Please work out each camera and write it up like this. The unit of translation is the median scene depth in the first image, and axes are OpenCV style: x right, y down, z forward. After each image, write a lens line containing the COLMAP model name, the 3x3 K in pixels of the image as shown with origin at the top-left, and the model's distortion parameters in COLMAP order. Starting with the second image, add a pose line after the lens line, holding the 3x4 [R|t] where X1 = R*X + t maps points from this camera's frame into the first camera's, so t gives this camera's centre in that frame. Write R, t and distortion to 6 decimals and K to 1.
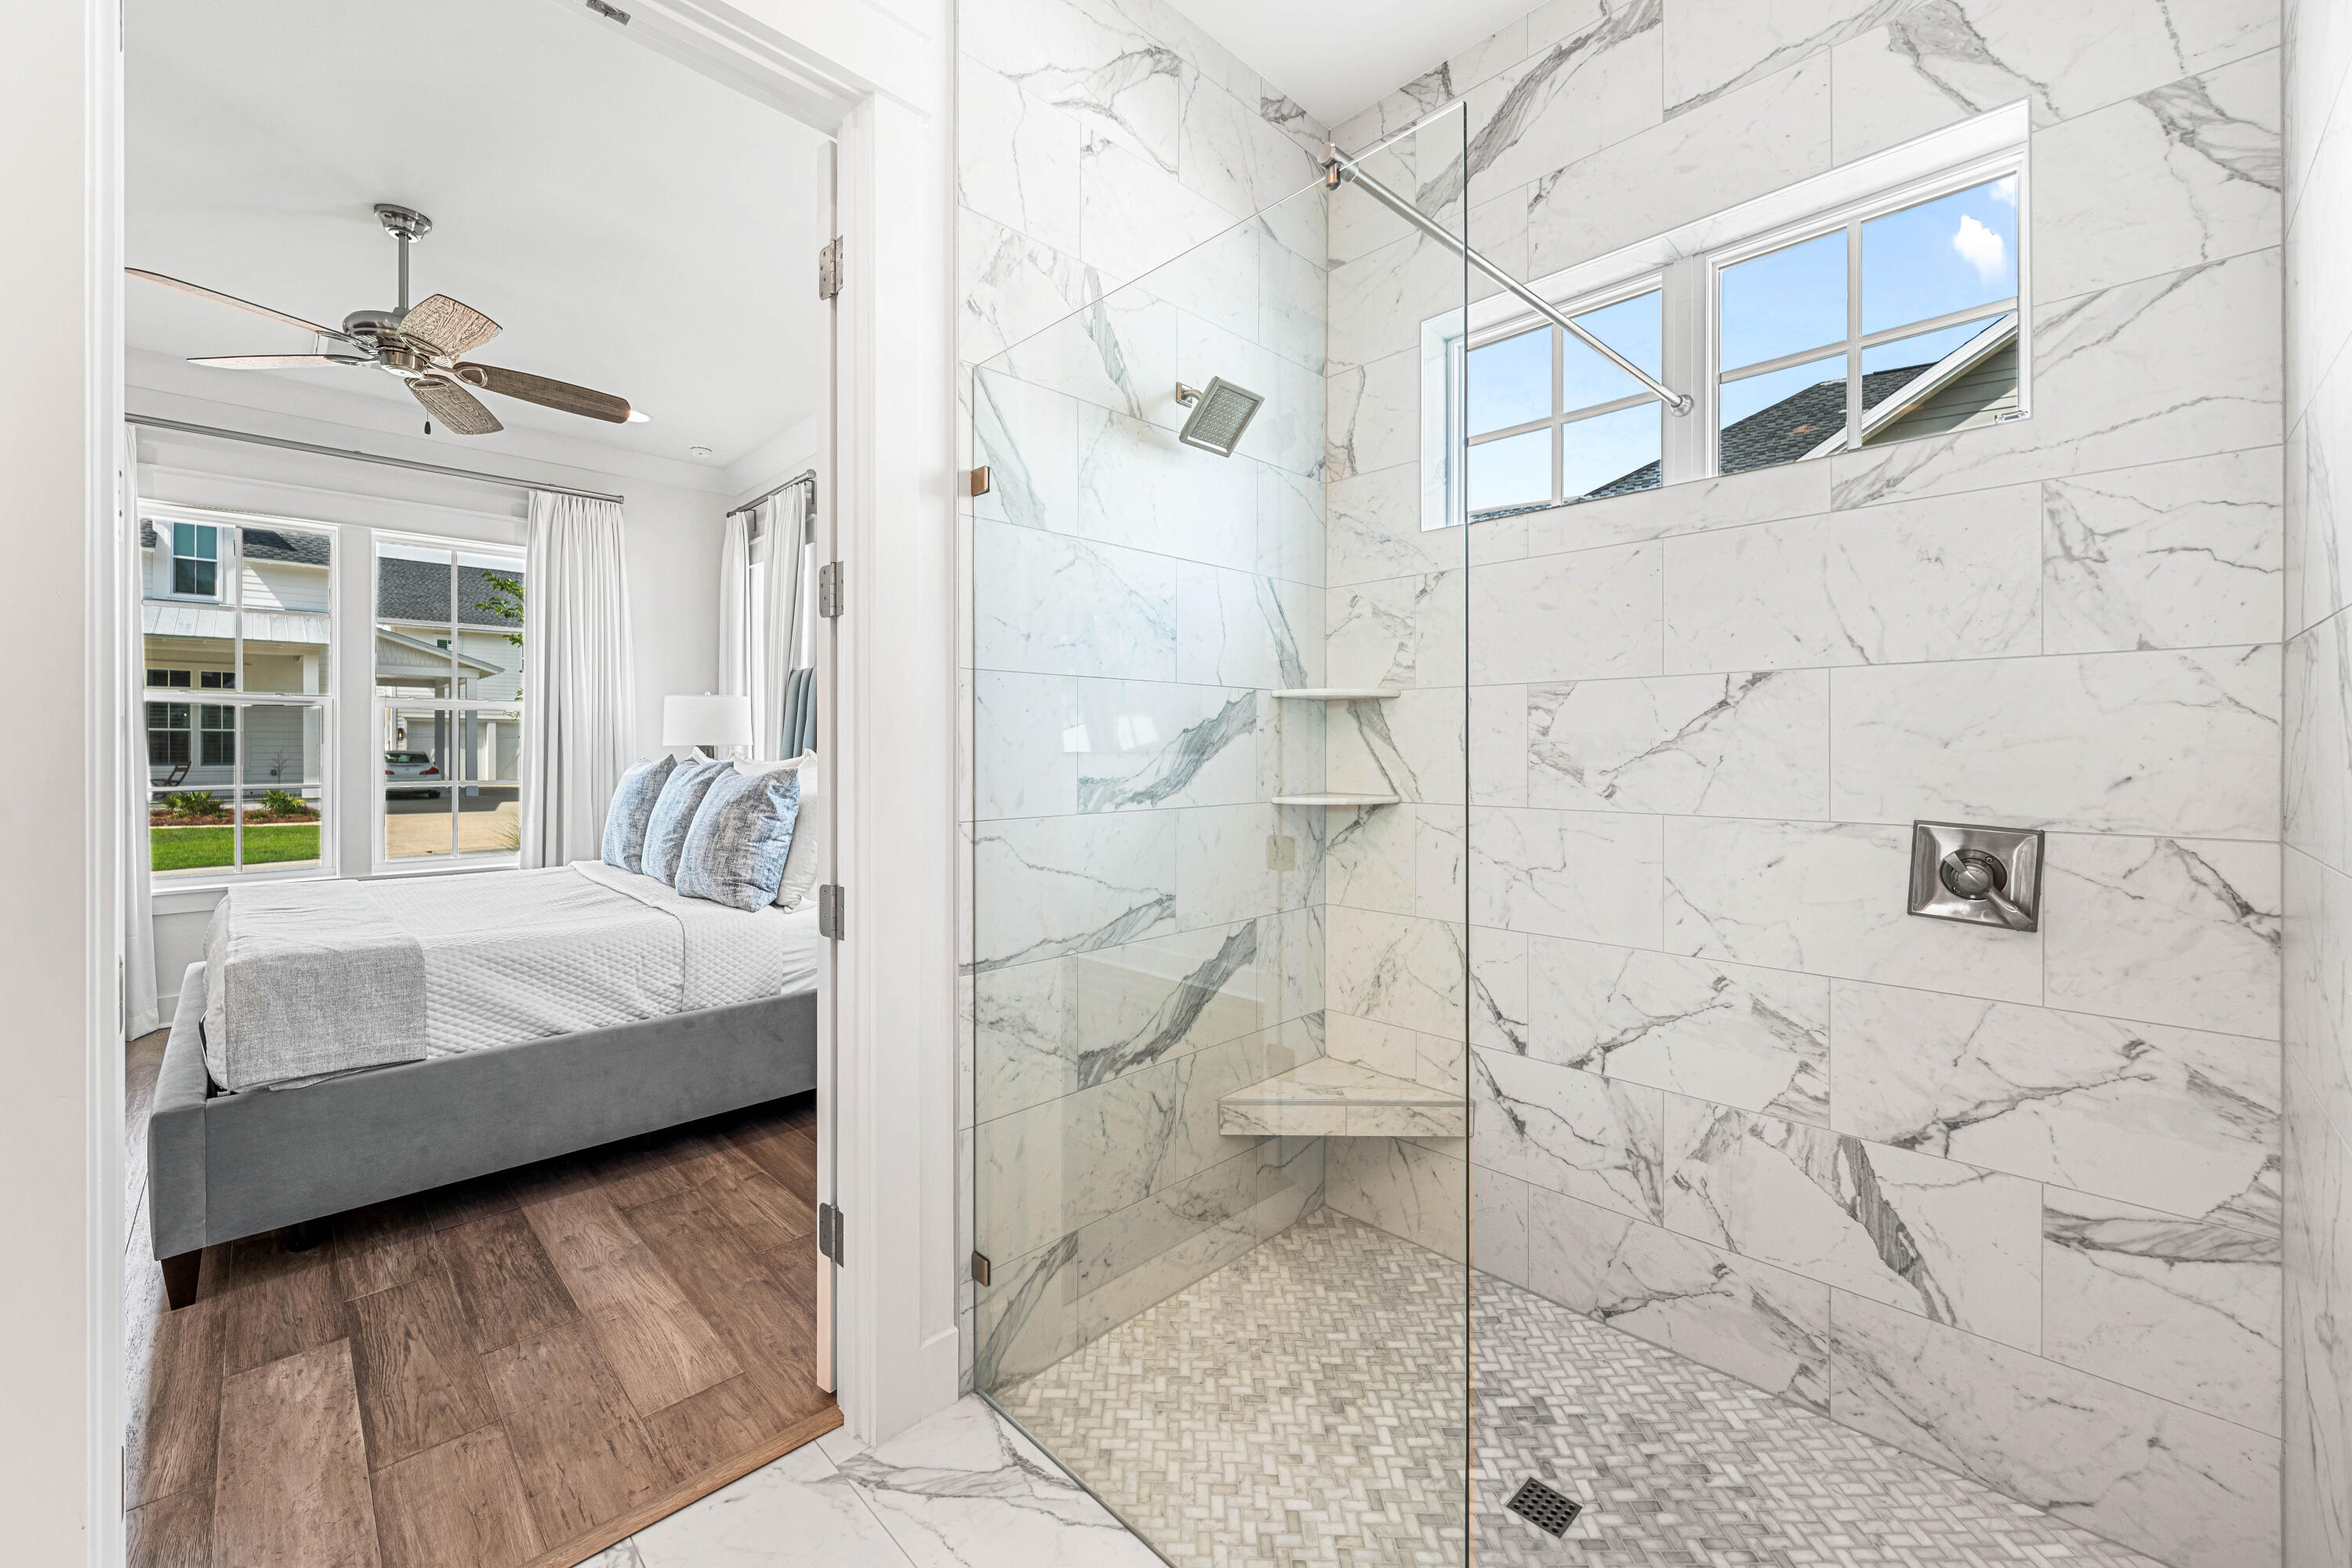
lens RADIAL K [[918.7, 0, 1170.4], [0, 918.7, 750.6], [0, 0, 1]] dist [-0.000411, -0.000115]
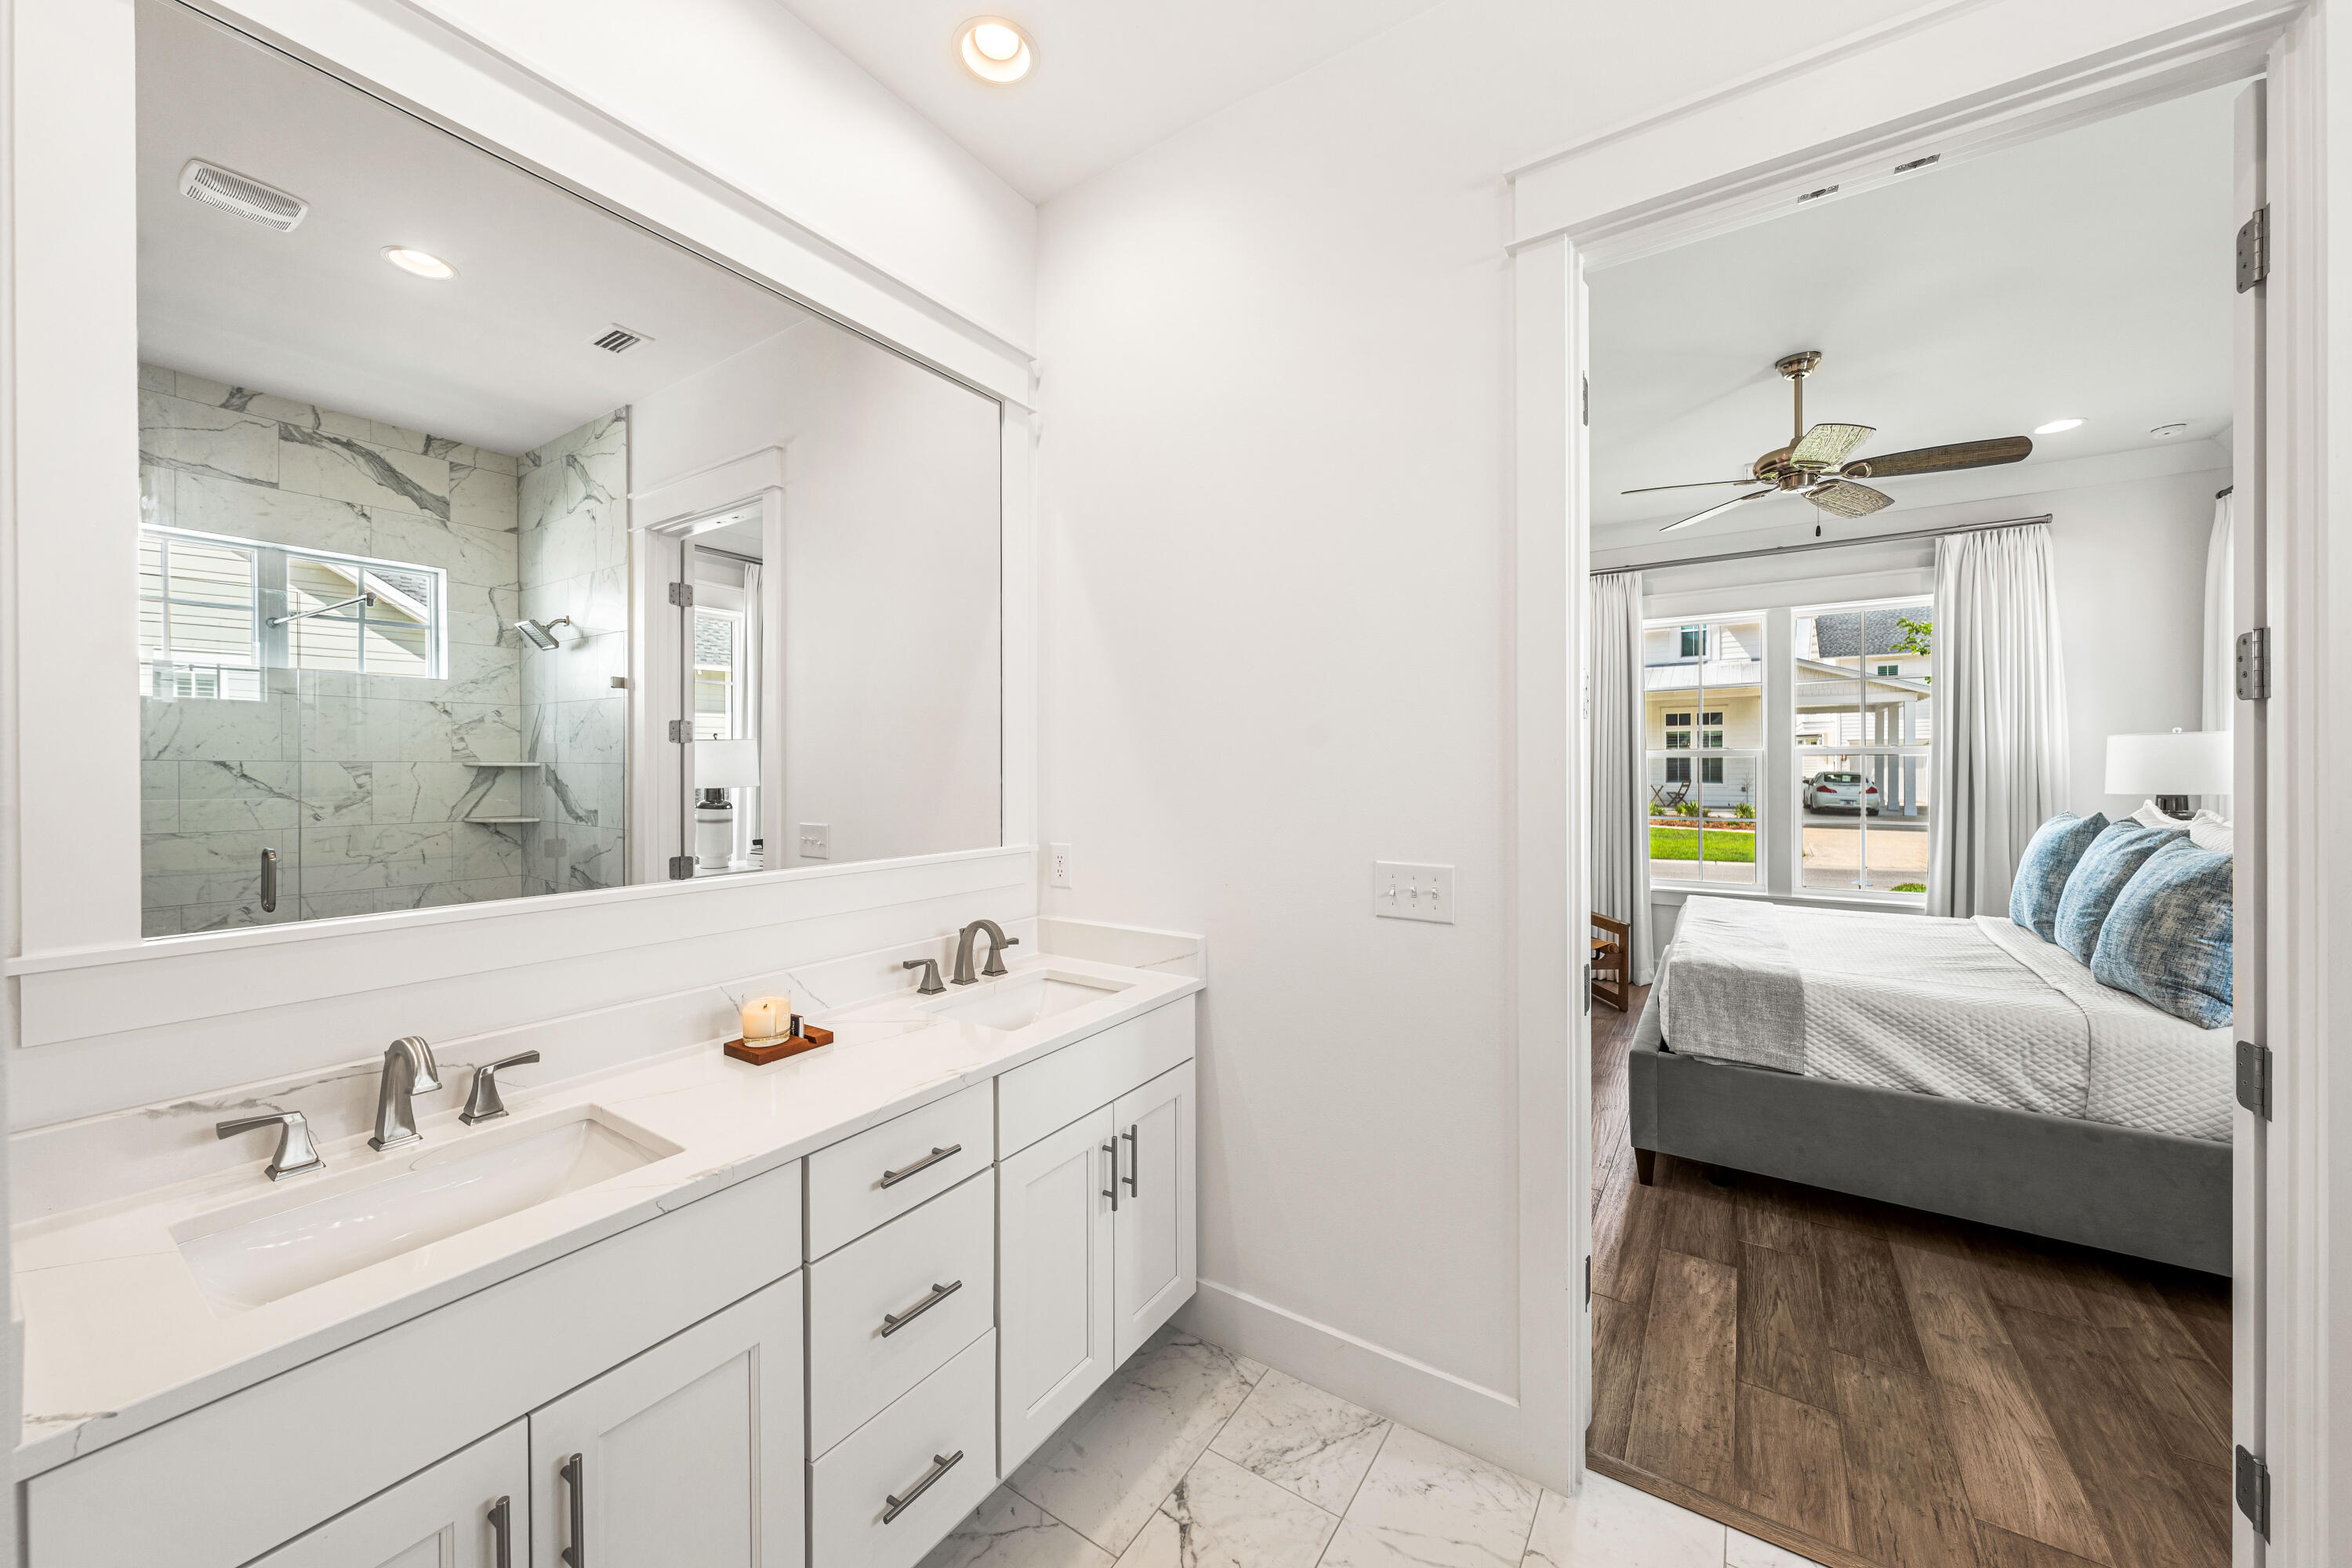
lens RADIAL K [[847.3, 0, 1170.2], [0, 847.3, 771.7], [0, 0, 1]] dist [-0.001438, 0.000324]
pose [[0.195931, 0.002016, -0.980616, 0.114143], [0.004660, 0.999985, 0.002987, -0.068747], [0.980607, -0.005155, 0.195918, -0.027690]]
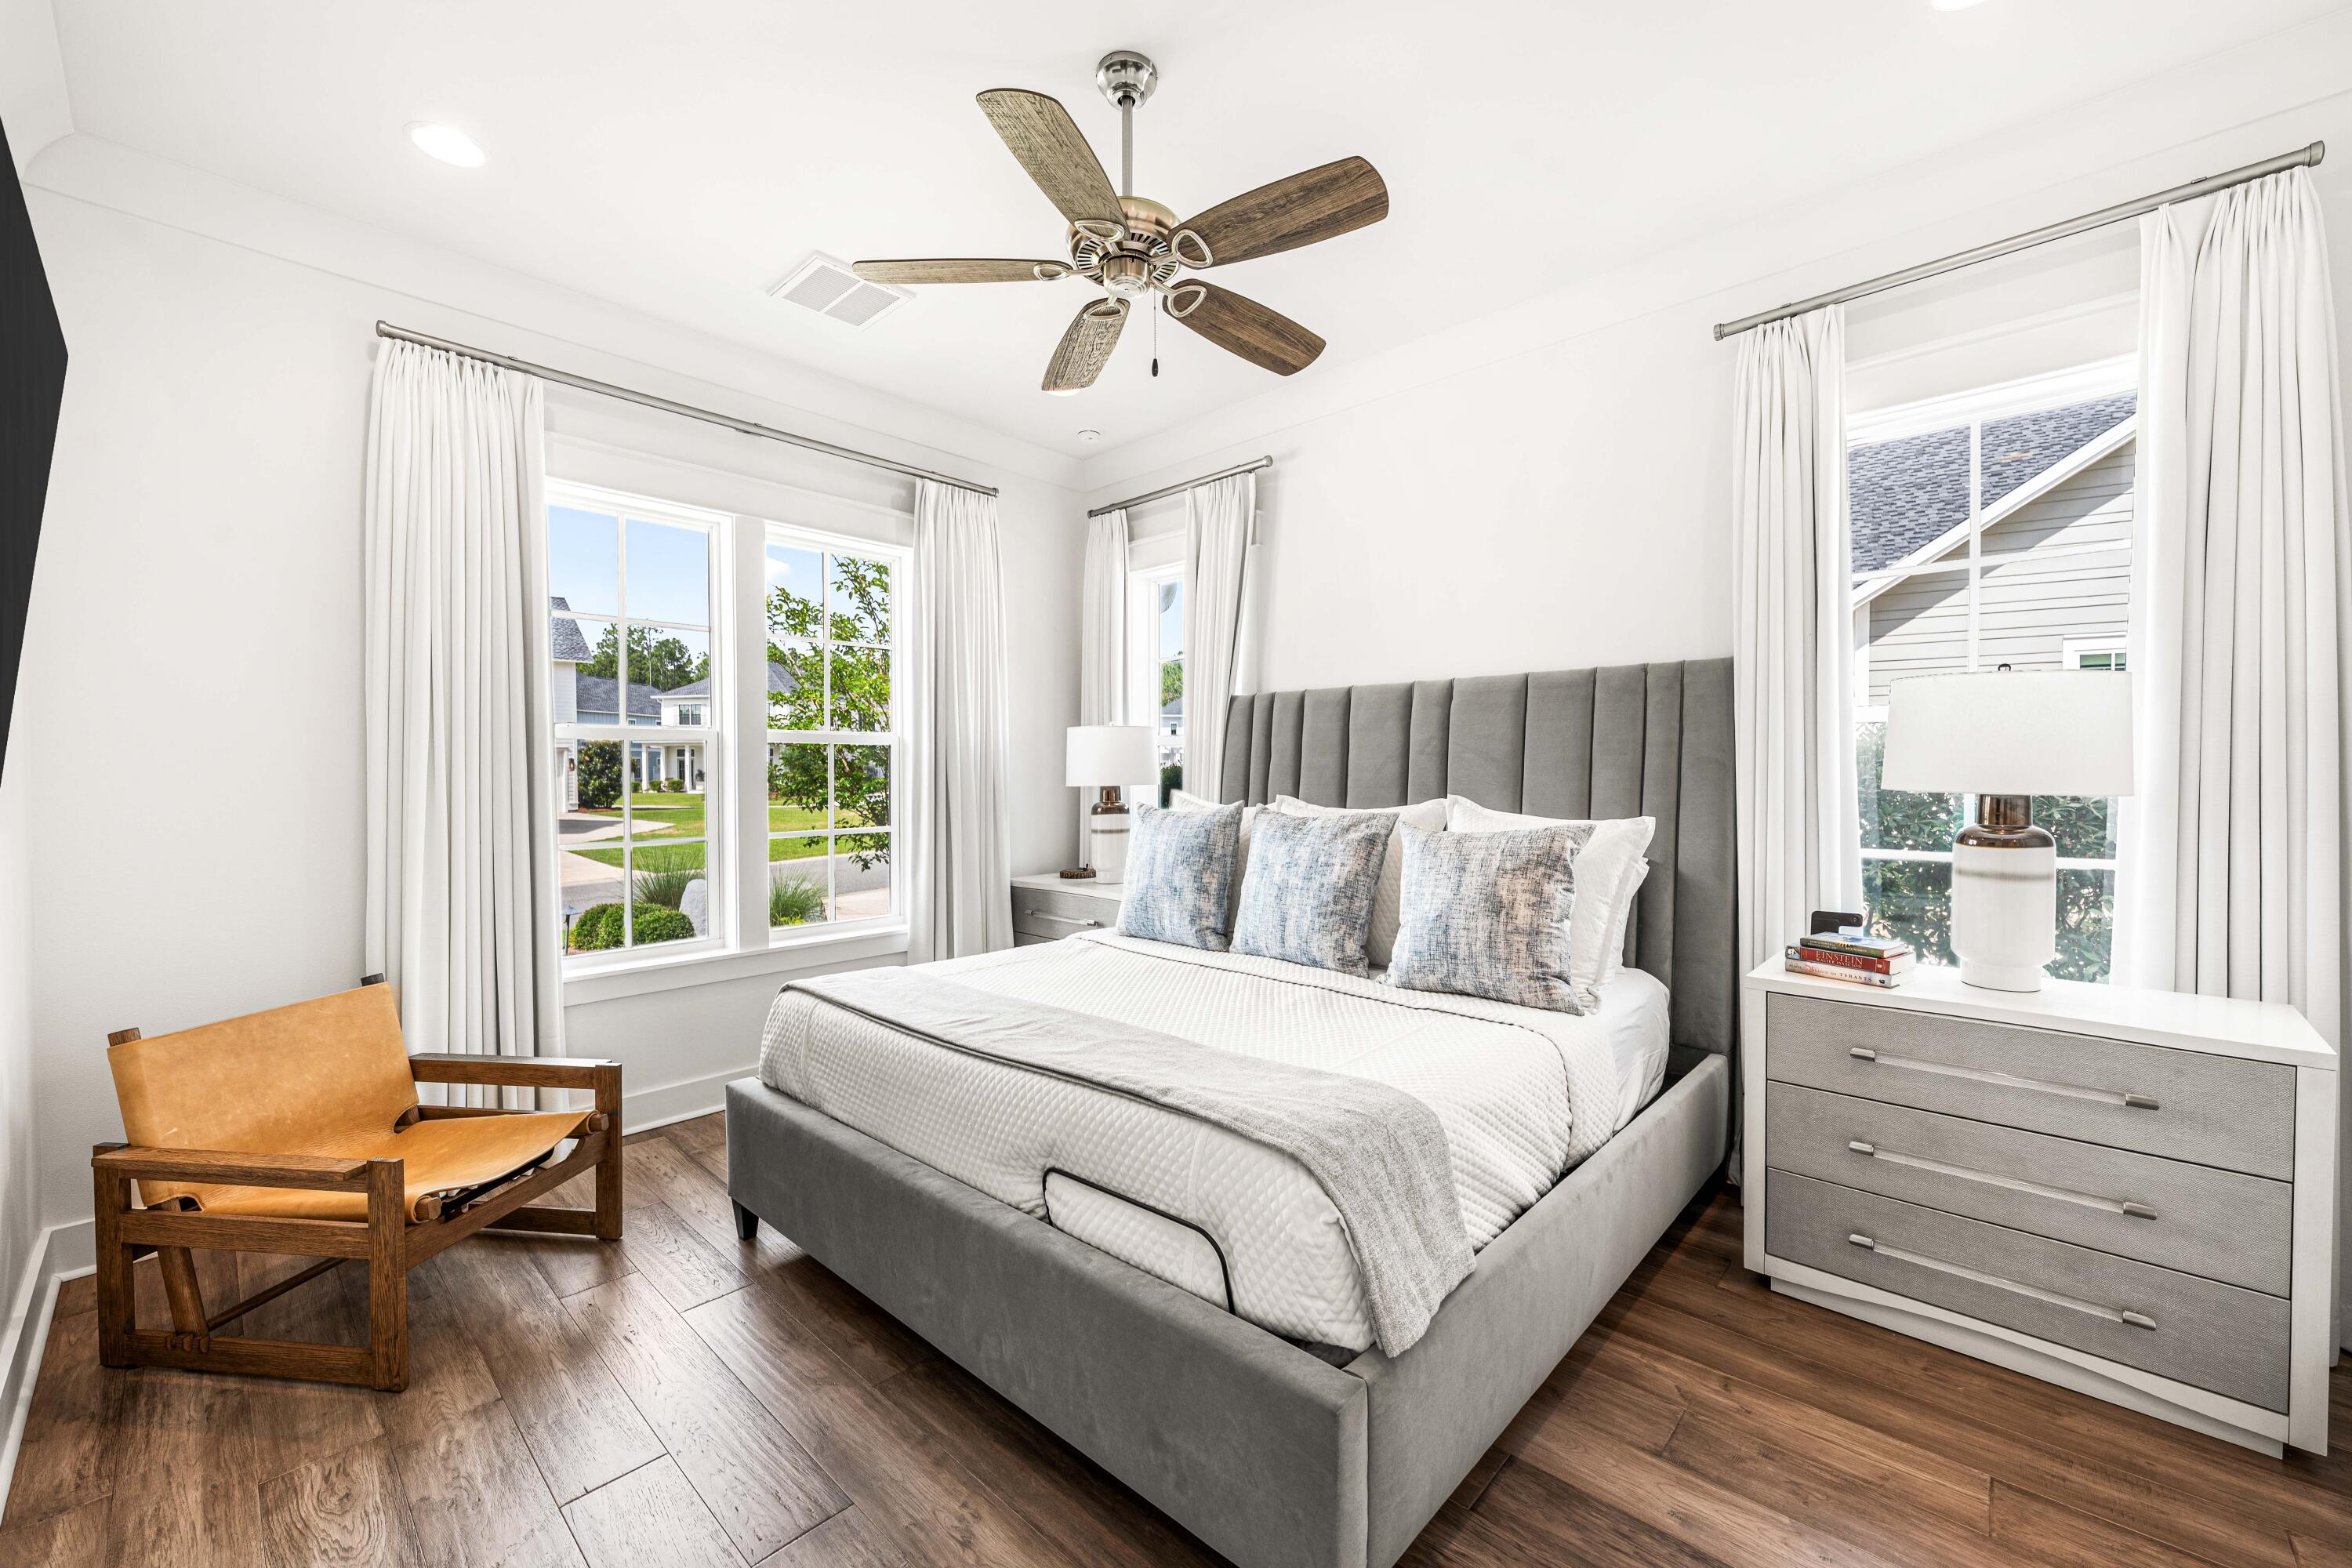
lens RADIAL K [[924.7, 0, 1176.0], [0, 924.7, 784.0], [0, 0, 1]] dist [-0.000662, -0.000022]
pose [[0.999114, -0.004208, 0.041869, -1.069965], [0.003656, 0.999905, 0.013255, -0.036309], [-0.041921, -0.013090, 0.999035, 0.323819]]
